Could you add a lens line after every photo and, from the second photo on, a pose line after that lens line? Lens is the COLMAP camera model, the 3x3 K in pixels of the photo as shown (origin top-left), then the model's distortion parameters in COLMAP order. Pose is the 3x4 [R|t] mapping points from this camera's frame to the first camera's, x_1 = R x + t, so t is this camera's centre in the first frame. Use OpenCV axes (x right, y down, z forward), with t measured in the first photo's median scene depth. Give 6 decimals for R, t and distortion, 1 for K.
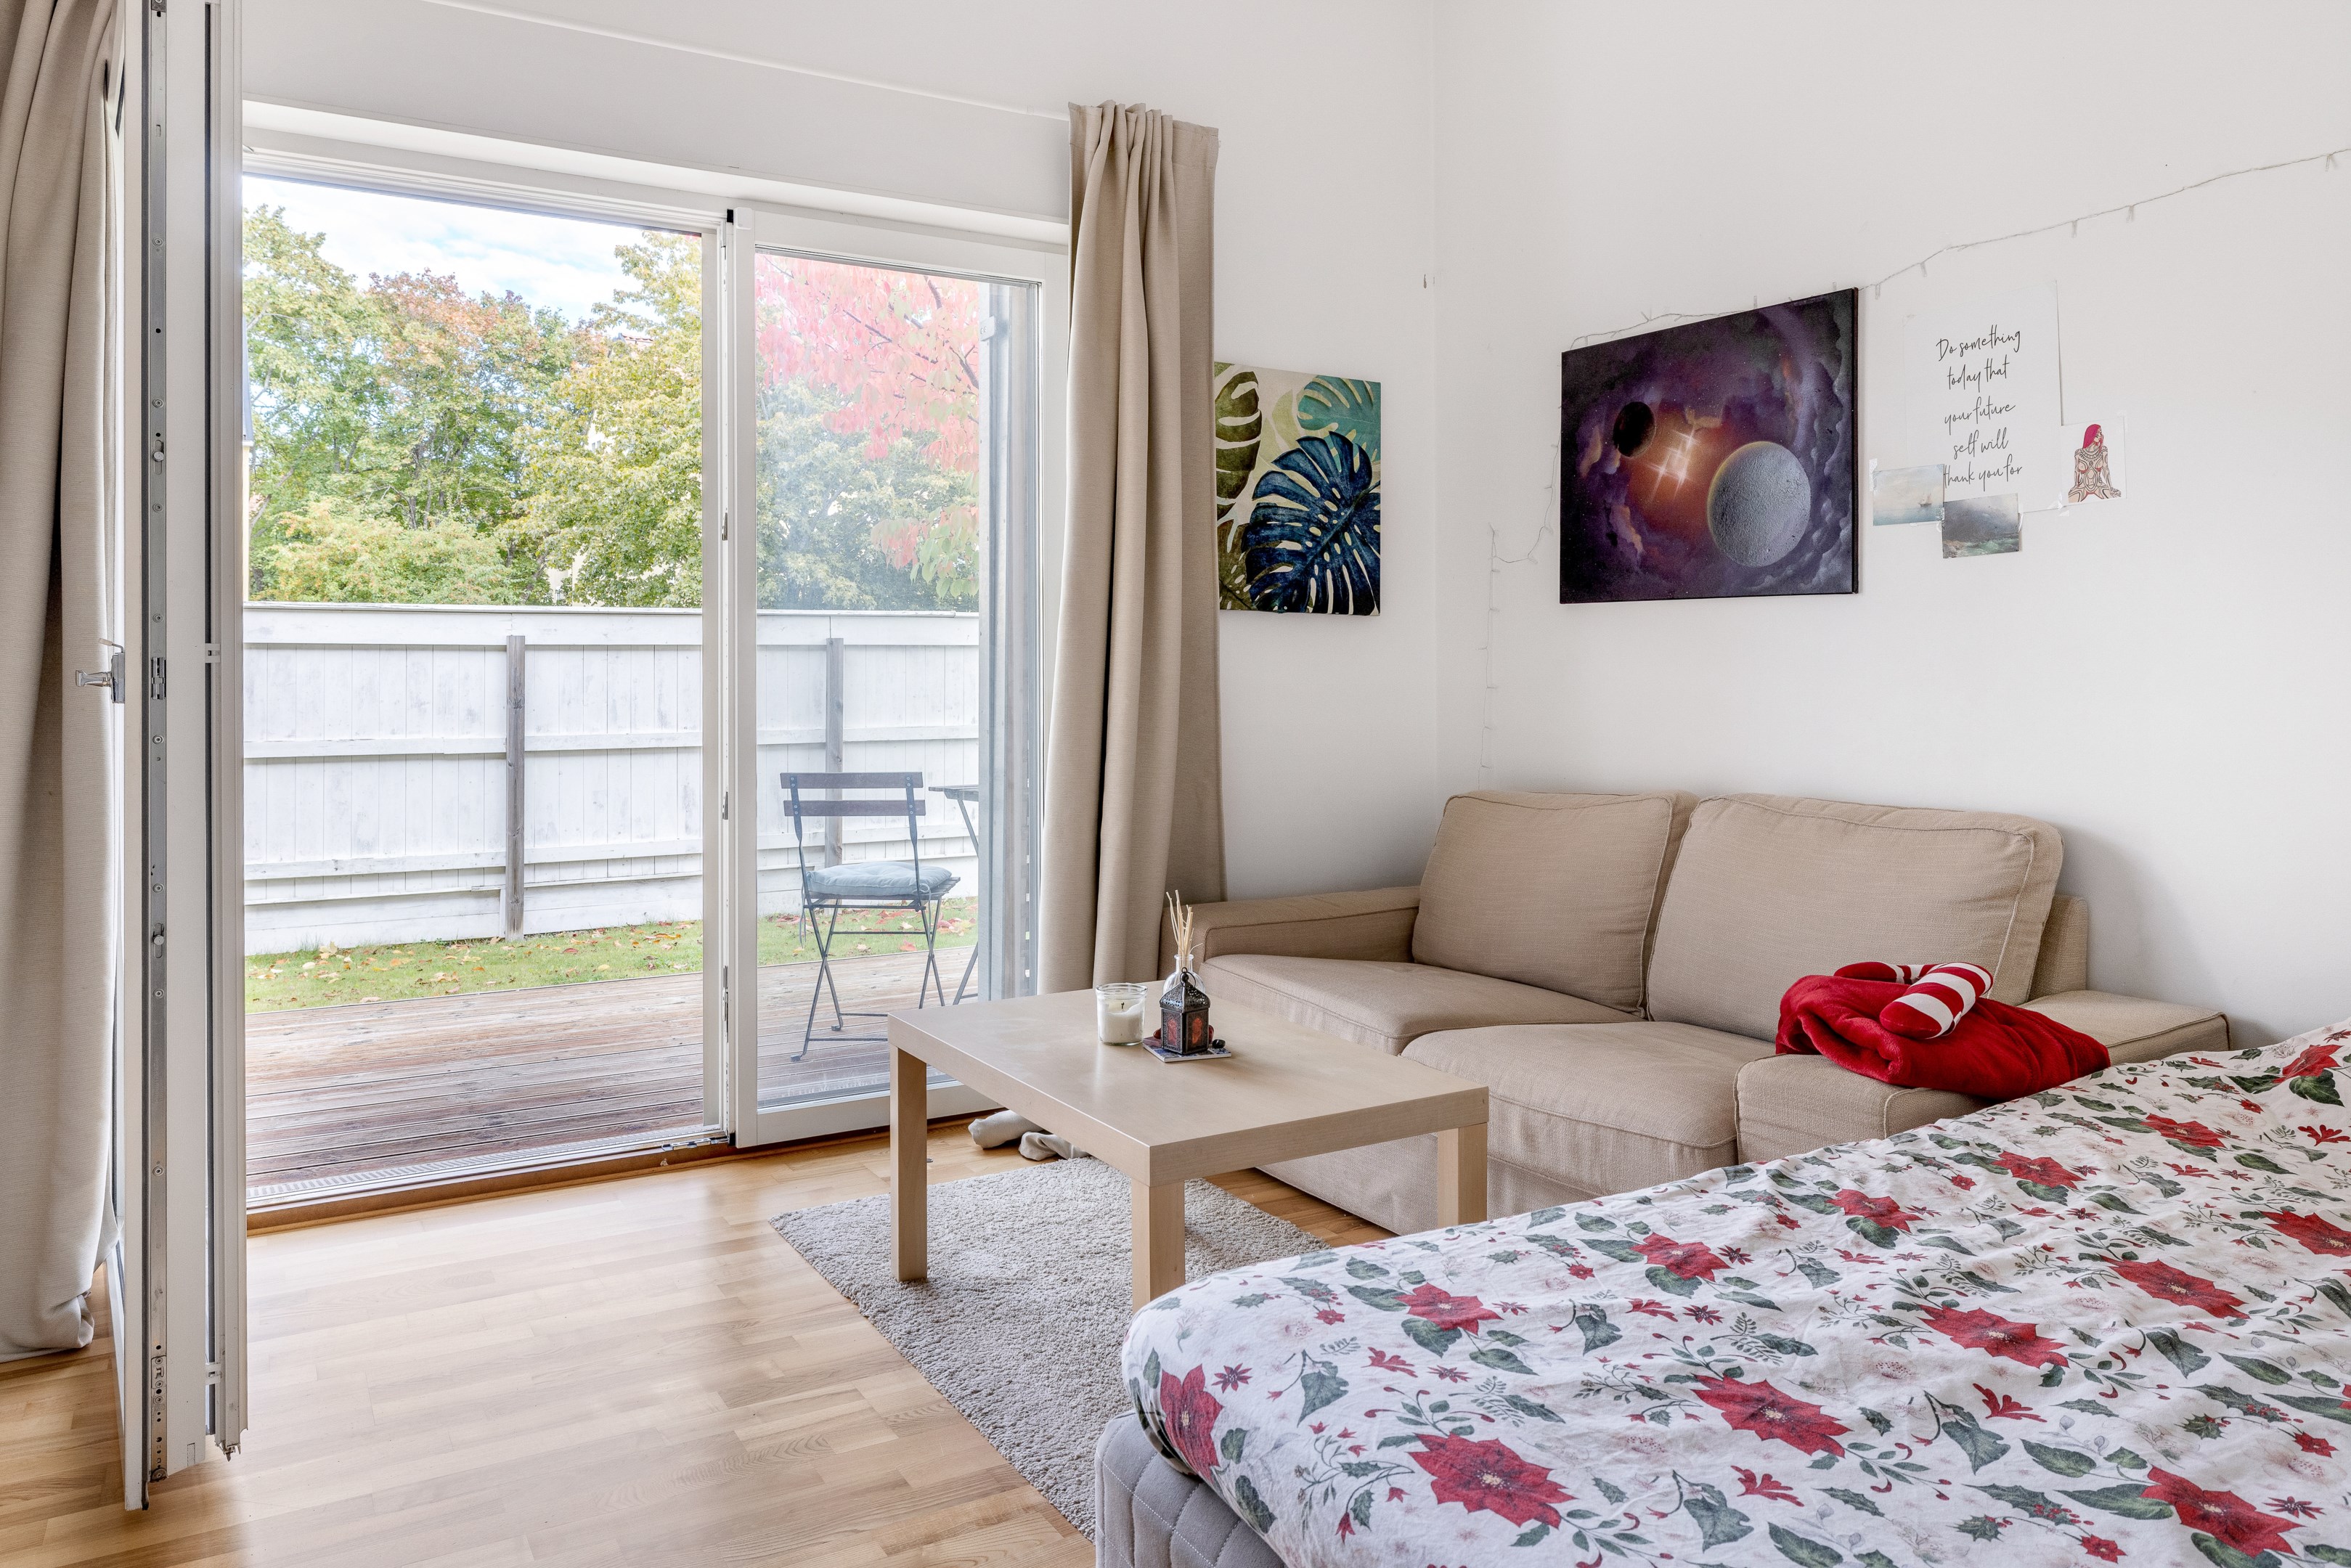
lens RADIAL K [[1614.6, 0, 1185.7], [0, 1614.6, 656.3], [0, 0, 1]] dist [-0.002403, 0.004939]
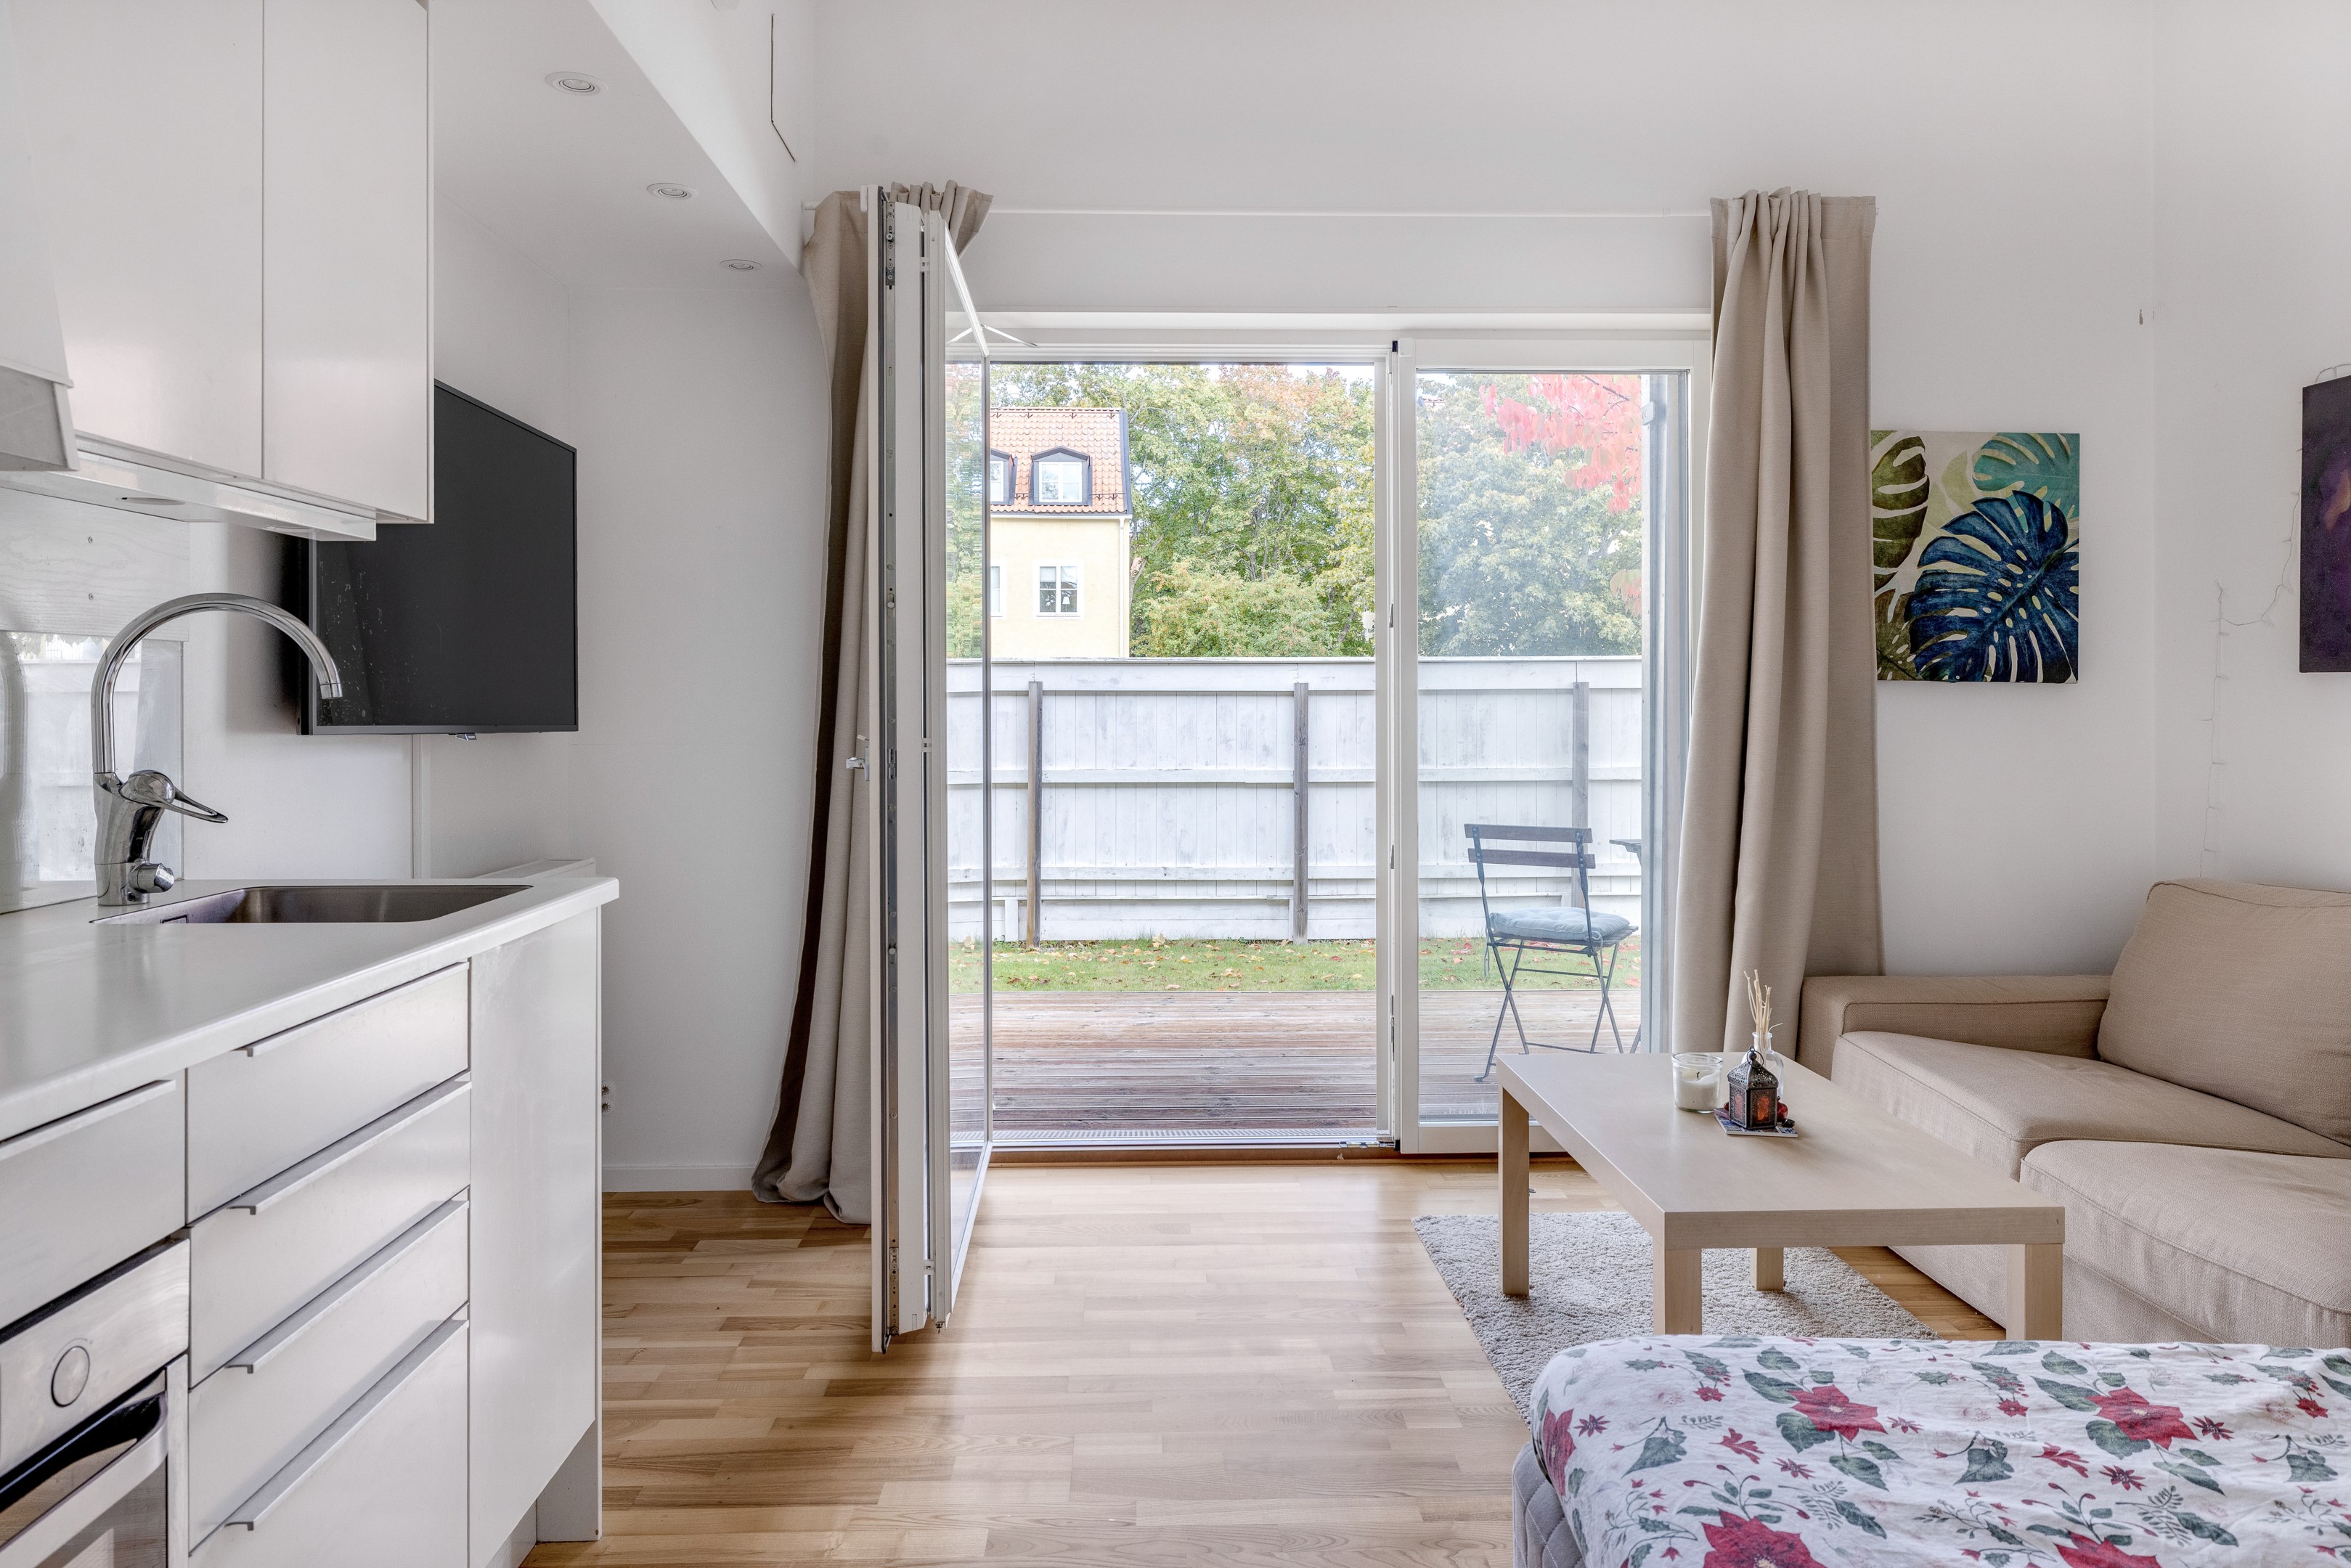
lens RADIAL K [[1531.8, 0, 1170.9], [0, 1531.8, 696.8], [0, 0, 1]] dist [0.002394, 0.000430]
pose [[0.874654, 0.000007, -0.484749, 0.105871], [0.003992, 0.999966, 0.007217, -0.030013], [0.484732, -0.008248, 0.874624, -0.036385]]
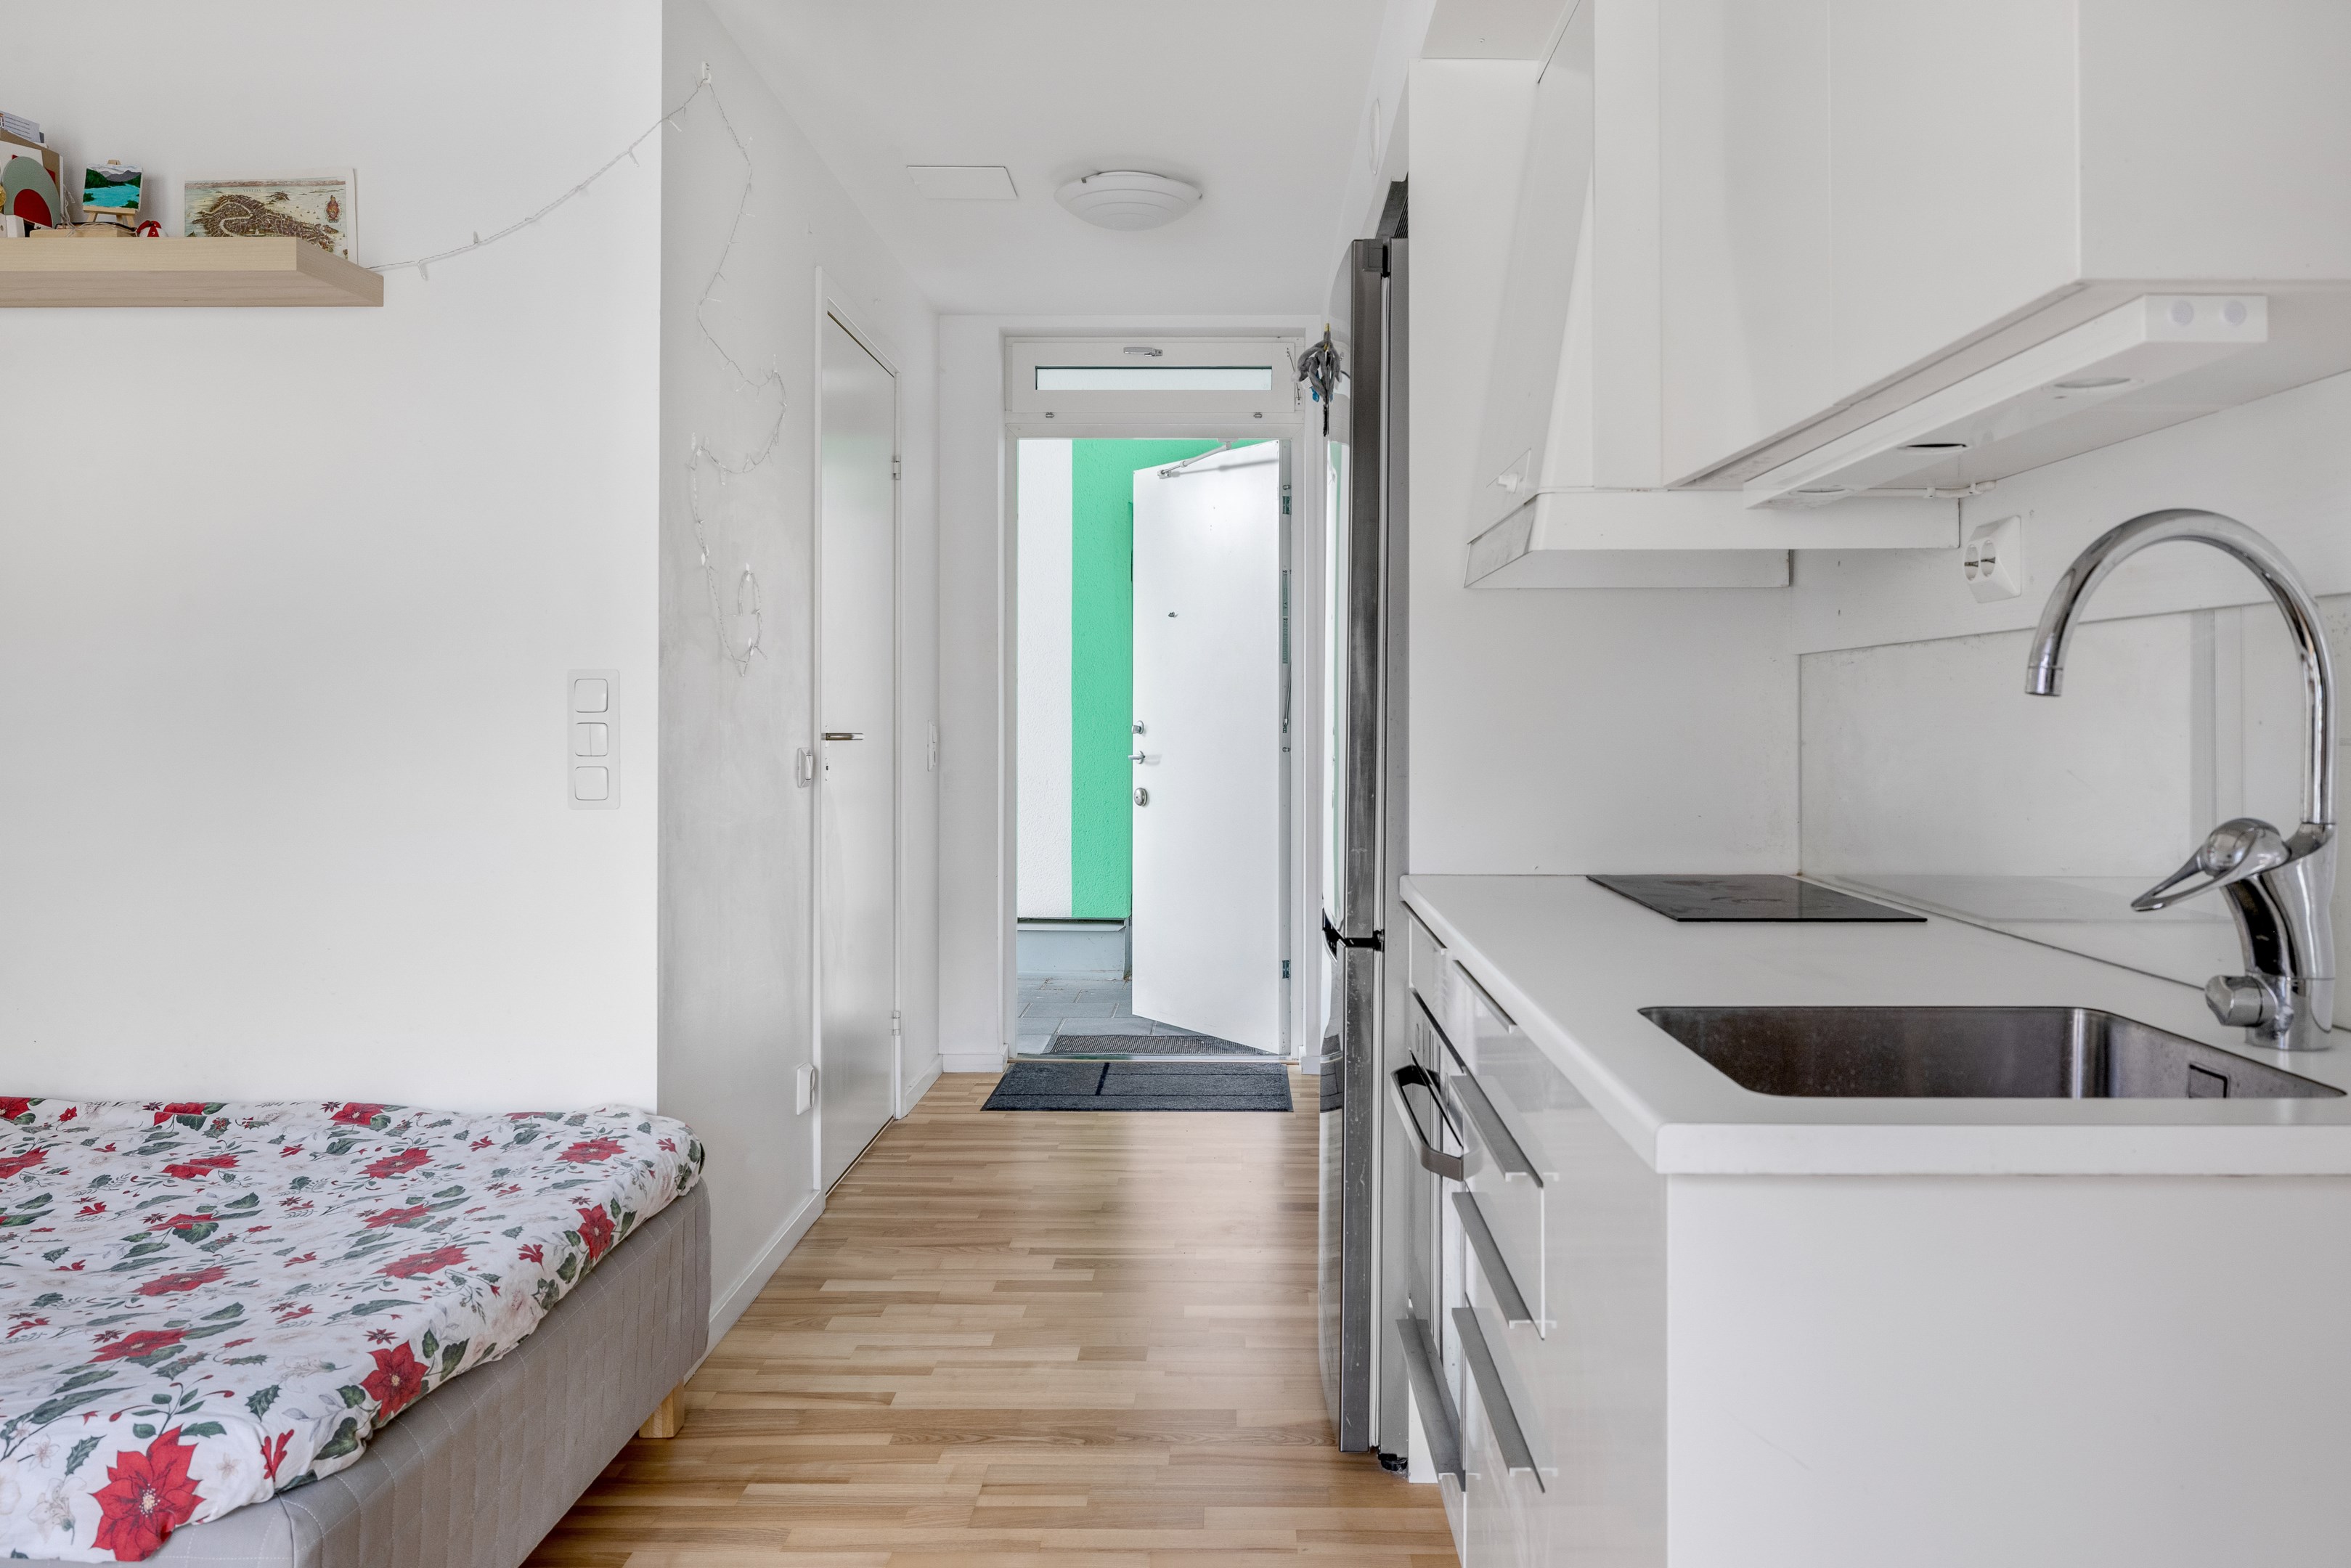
lens RADIAL K [[1694.8, 0, 1235.7], [0, 1694.8, 701.5], [0, 0, 1]] dist [-0.001253, -0.000300]
pose [[-0.861325, 0.005545, 0.508024, -0.456905], [-0.004232, 0.999827, -0.018089, -0.018322], [-0.508037, -0.017730, -0.861153, 0.658054]]
